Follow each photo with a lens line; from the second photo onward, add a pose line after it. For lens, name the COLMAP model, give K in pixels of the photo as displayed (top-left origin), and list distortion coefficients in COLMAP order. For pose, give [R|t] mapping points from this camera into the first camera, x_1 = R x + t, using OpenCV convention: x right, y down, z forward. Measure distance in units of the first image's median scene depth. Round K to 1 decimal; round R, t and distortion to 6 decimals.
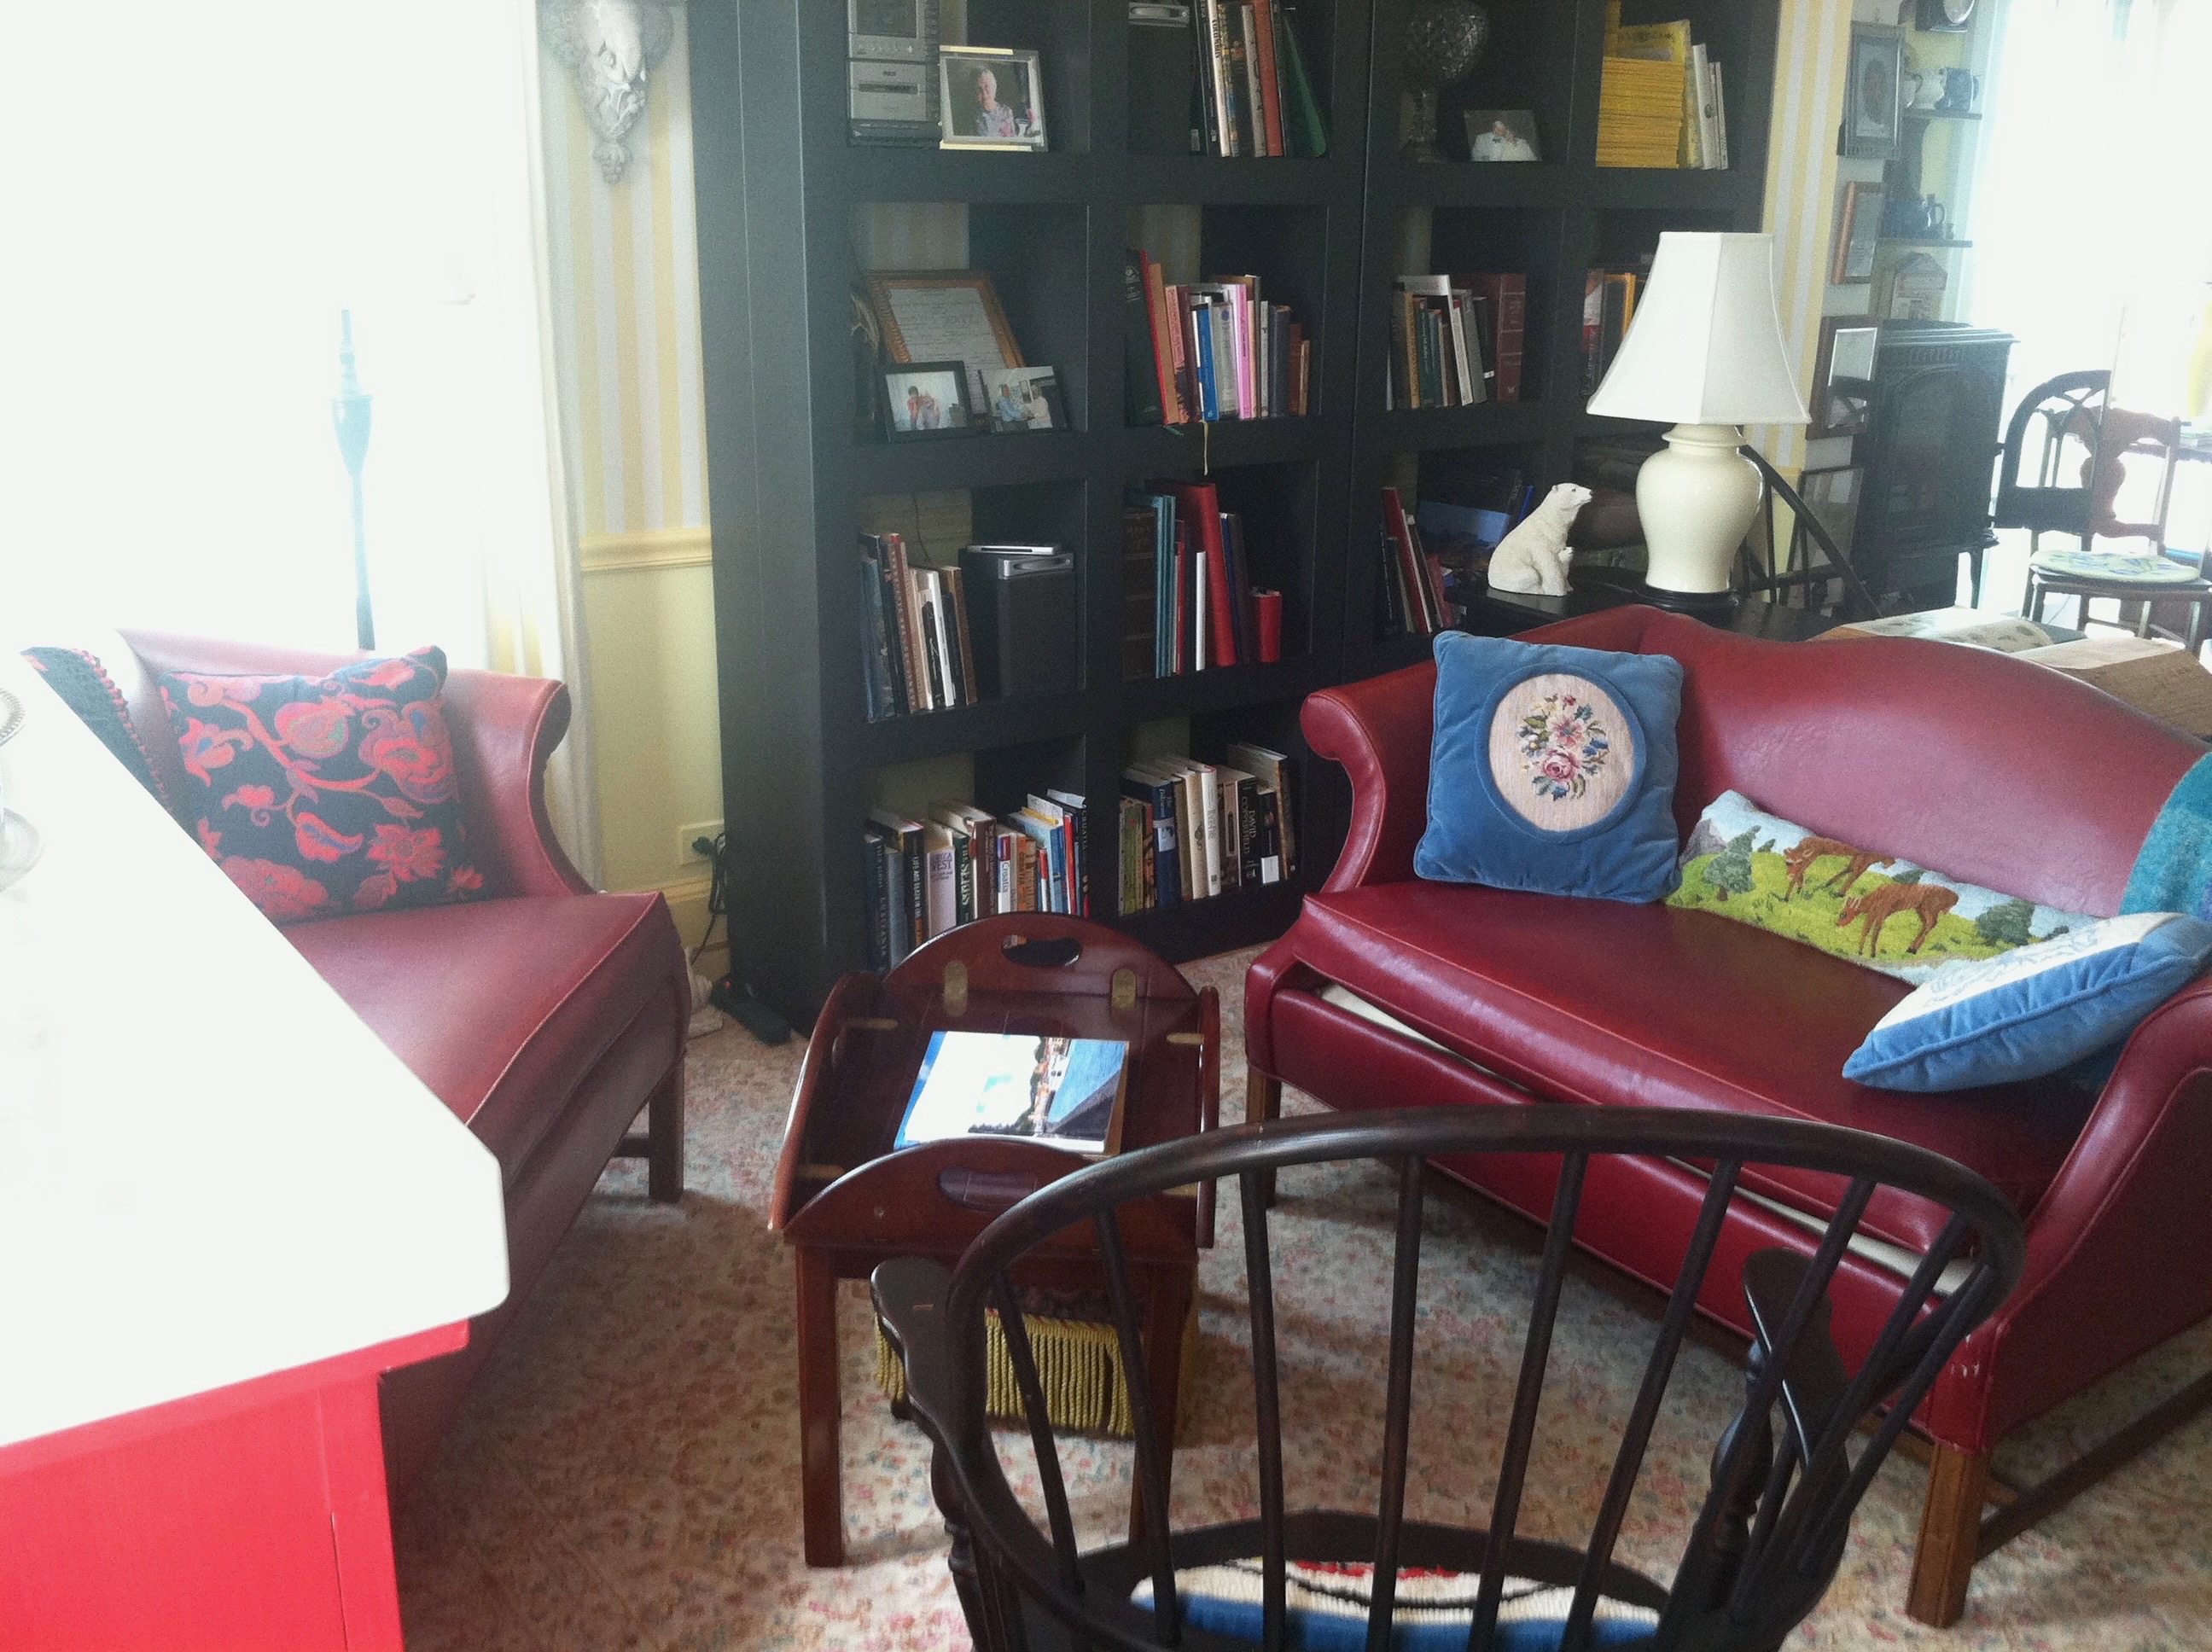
lens RADIAL K [[2121.1, 0, 1106.0], [0, 2121.1, 826.0], [0, 0, 1]] dist [0.100864, -0.370056]
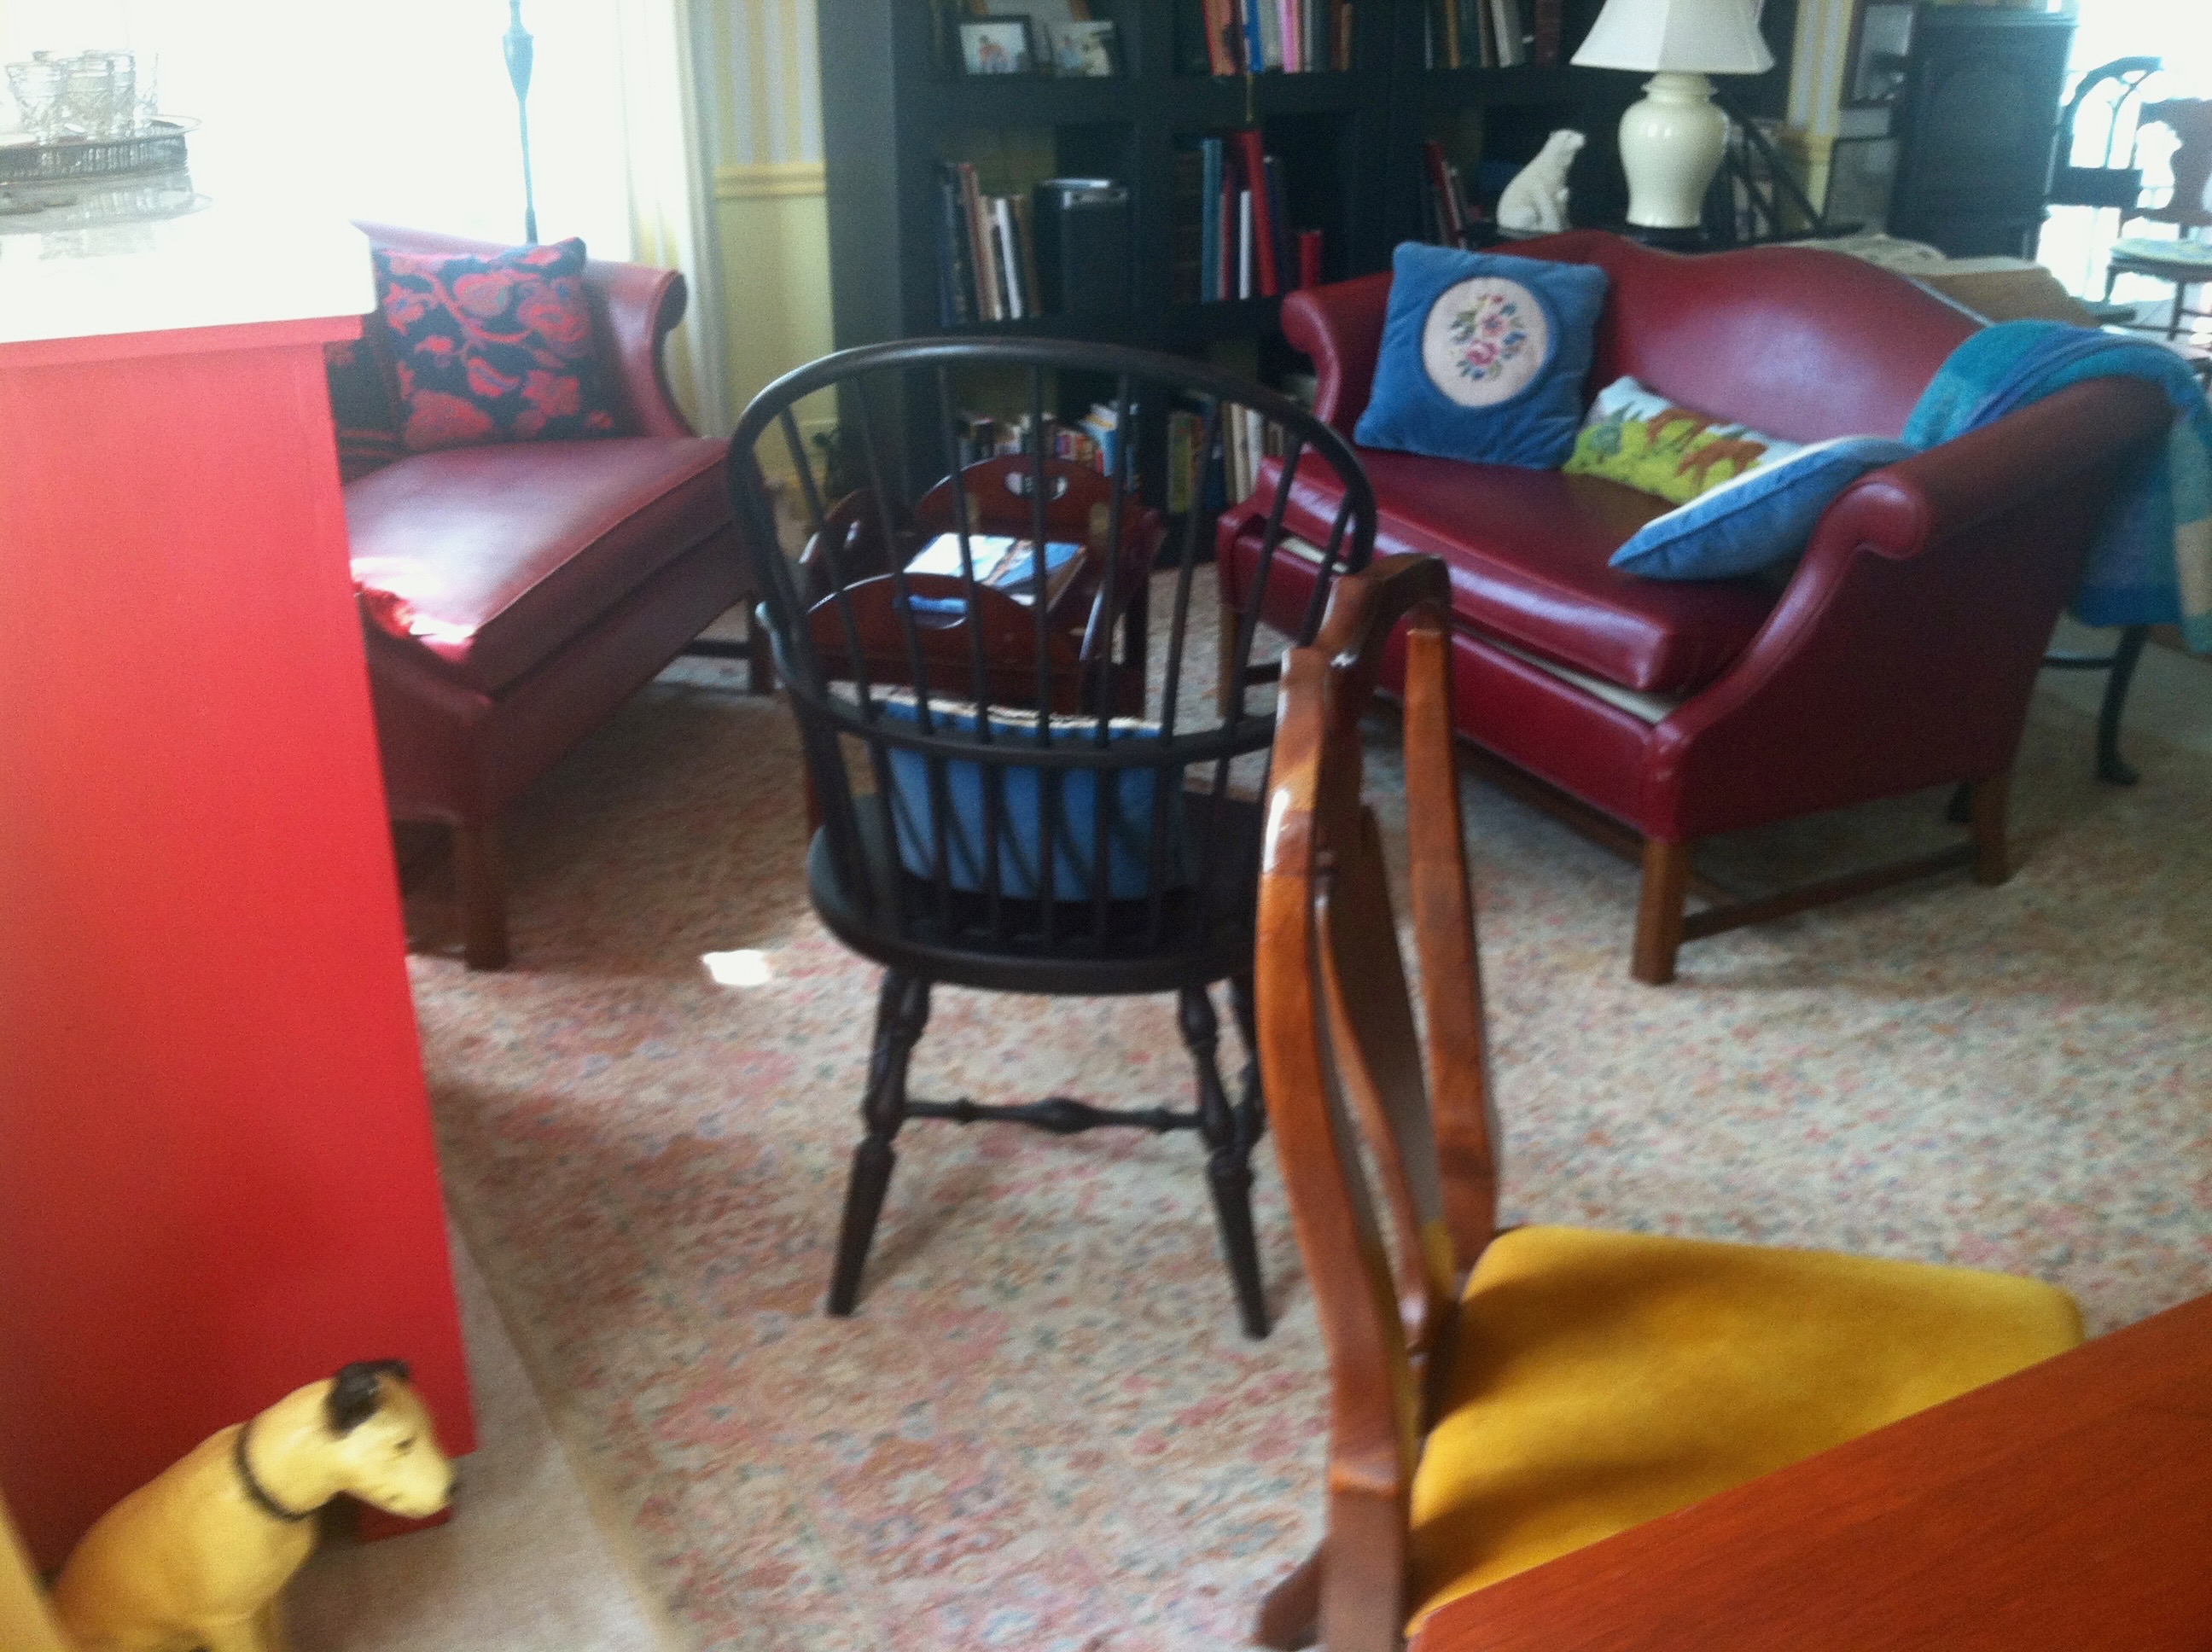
lens RADIAL K [[2129.5, 0, 1111.1], [0, 2129.5, 850.1], [0, 0, 1]] dist [0.074277, -0.280220]
pose [[0.991271, 0.045368, -0.123792, 0.147649], [-0.029935, 0.991857, 0.123791, 0.094067], [0.128400, -0.119004, 0.984556, -0.217895]]
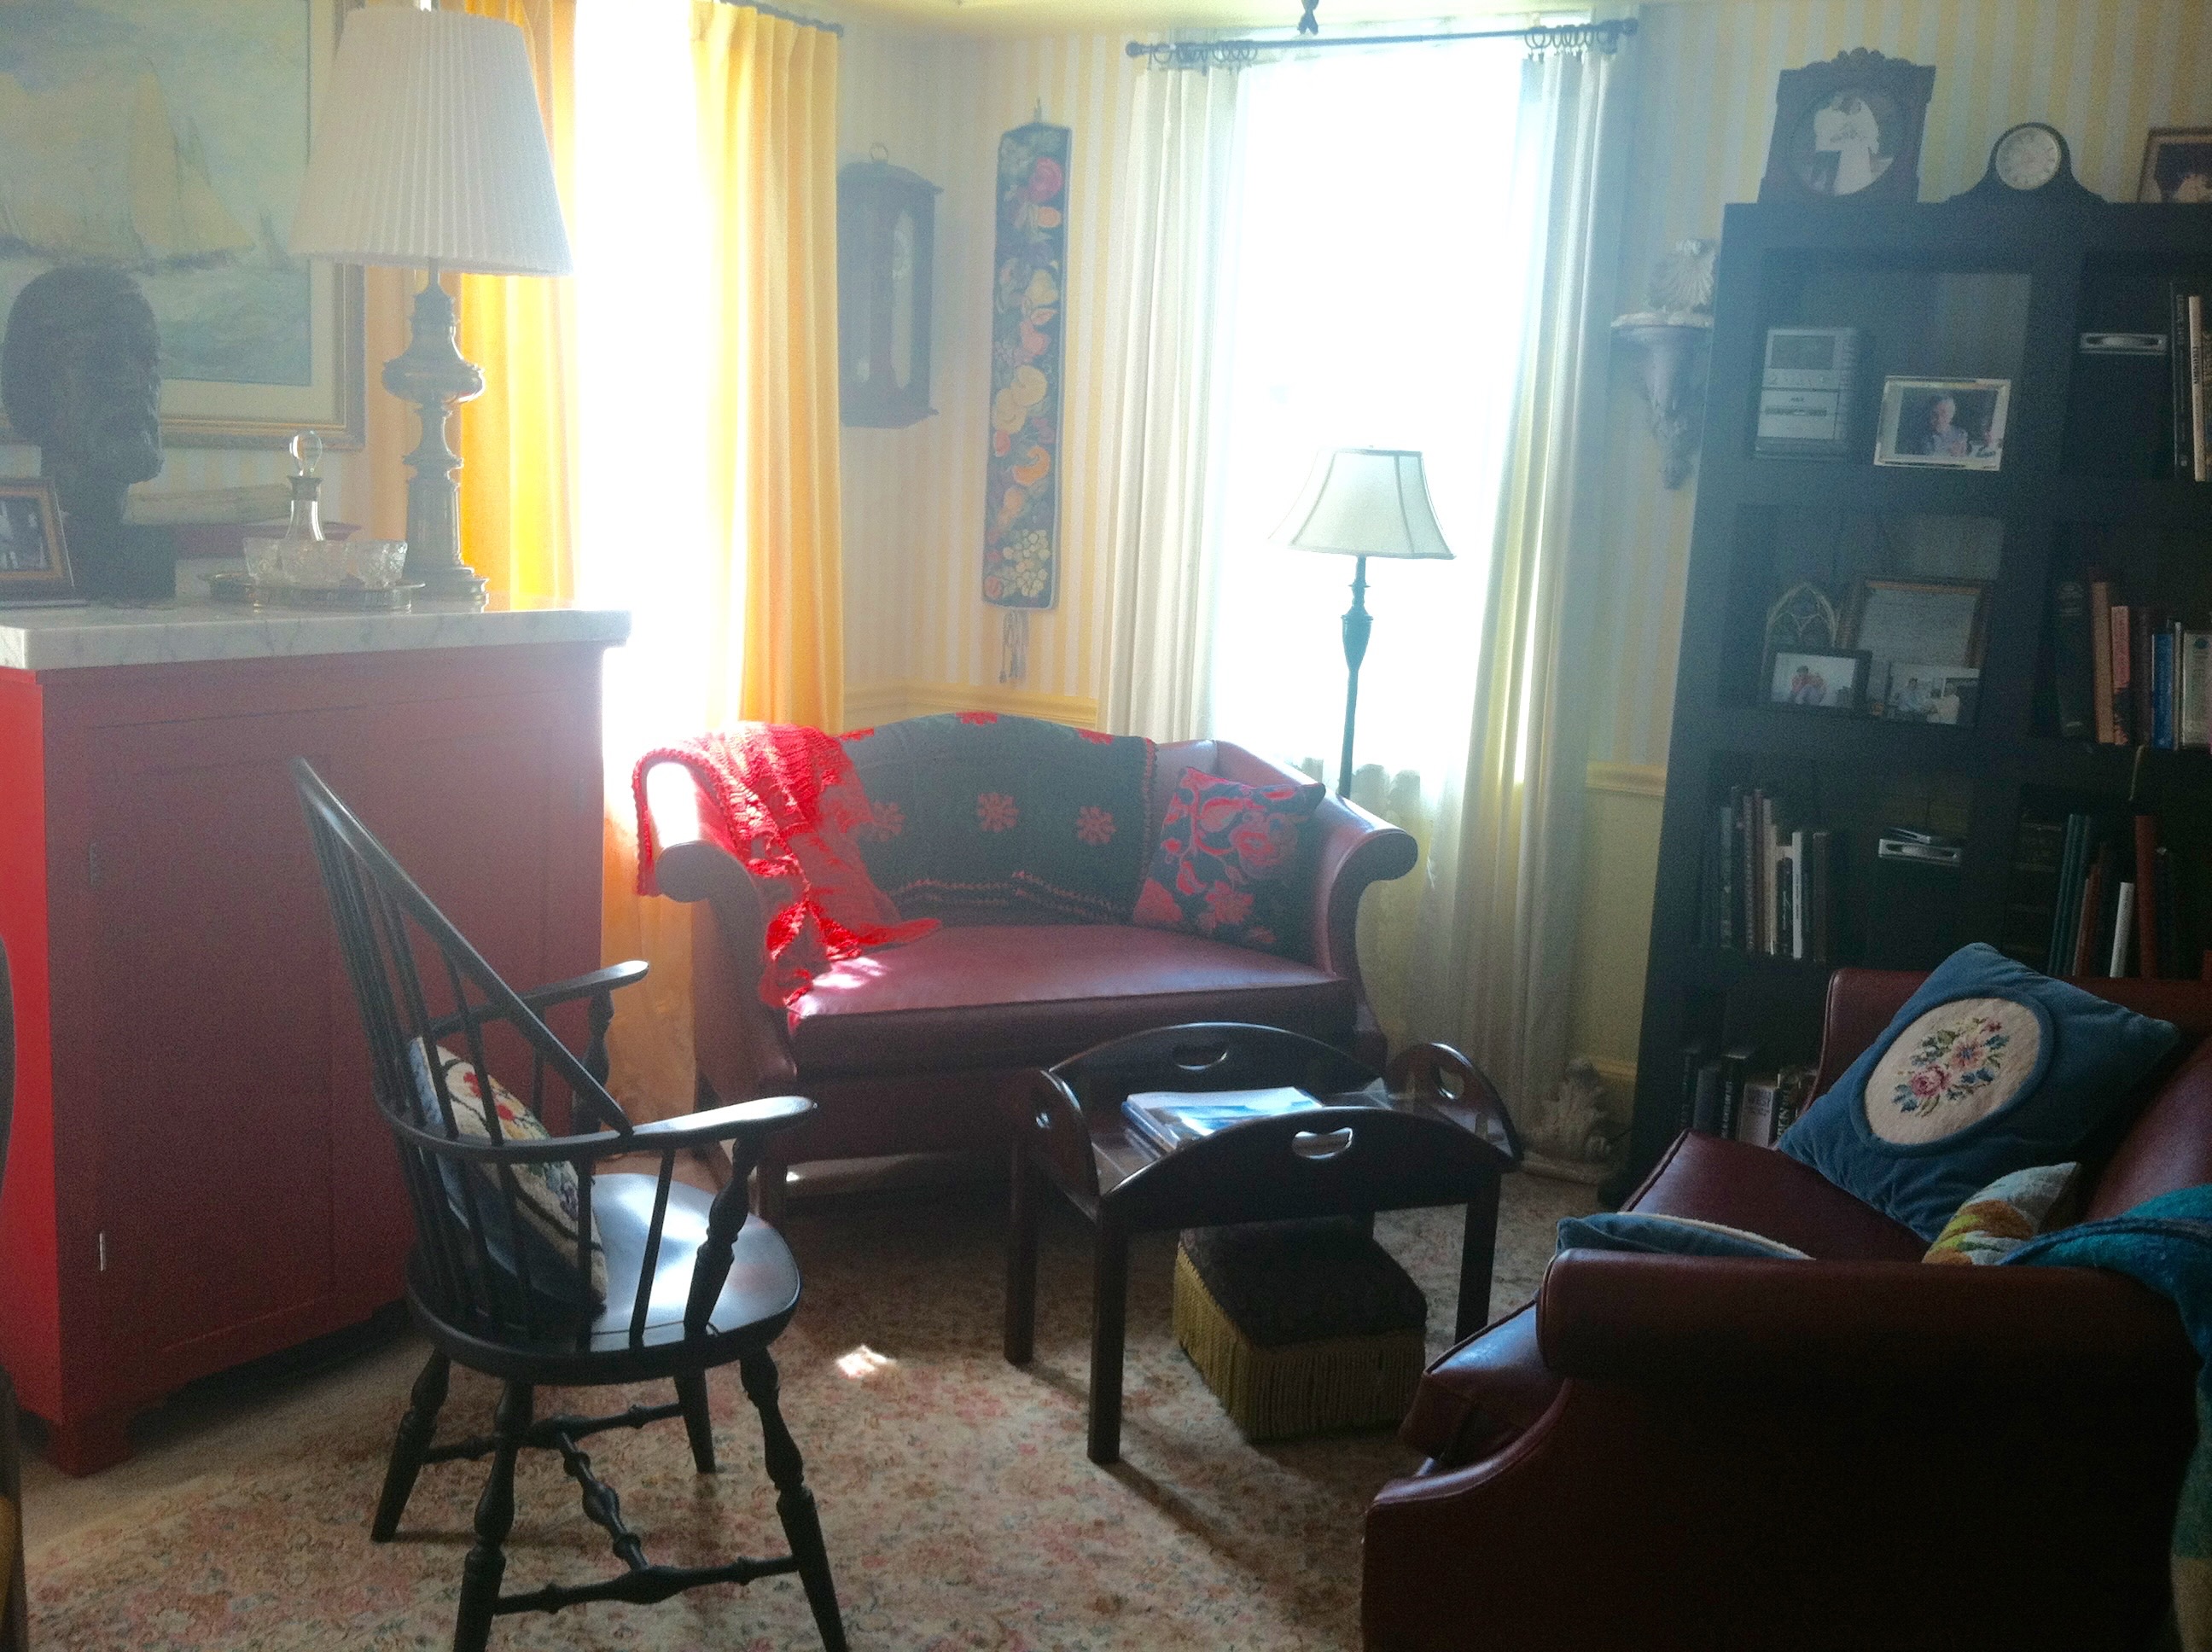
lens RADIAL K [[2103.6, 0, 1105.5], [0, 2103.6, 838.0], [0, 0, 1]] dist [0.087855, -0.306702]
pose [[0.407439, 0.161411, -0.898855, 0.779694], [-0.307390, 0.951064, 0.031451, -0.042273], [0.859945, 0.263485, 0.437117, 0.219614]]
